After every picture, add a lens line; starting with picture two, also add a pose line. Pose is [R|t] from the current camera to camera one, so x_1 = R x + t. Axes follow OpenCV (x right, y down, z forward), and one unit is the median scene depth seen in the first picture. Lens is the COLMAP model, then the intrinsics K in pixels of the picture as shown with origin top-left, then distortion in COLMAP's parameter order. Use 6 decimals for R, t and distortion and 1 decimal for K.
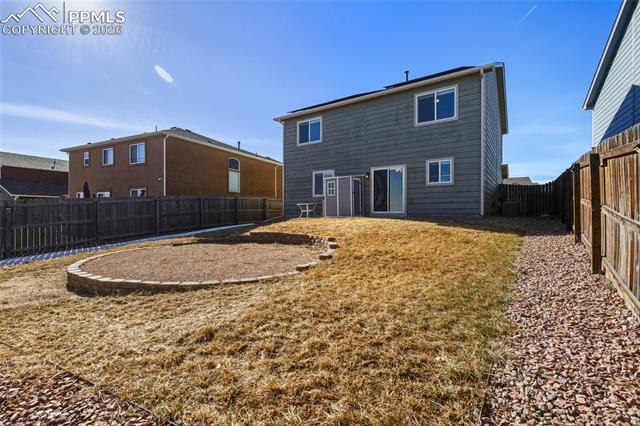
lens RADIAL K [[292.4, 0, 318.9], [0, 292.4, 208.9], [0, 0, 1]] dist [-0.001998, -0.000088]
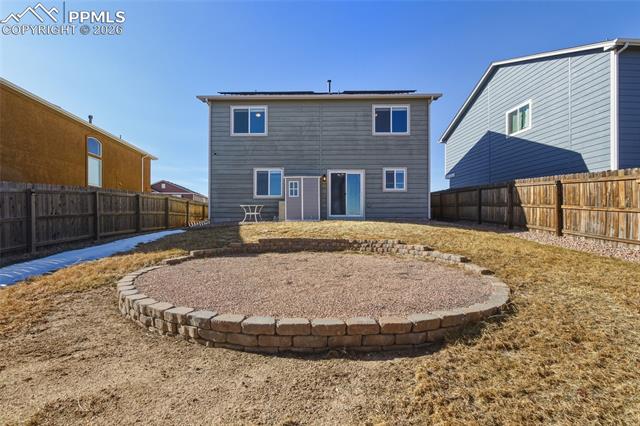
lens RADIAL K [[292.4, 0, 319.0], [0, 292.4, 214.4], [0, 0, 1]] dist [-0.001998, -0.000088]
pose [[0.833006, 0.011073, 0.553152, -0.387538], [-0.009292, 0.999939, -0.006023, 0.013299], [-0.553185, -0.000123, 0.833058, 0.206390]]
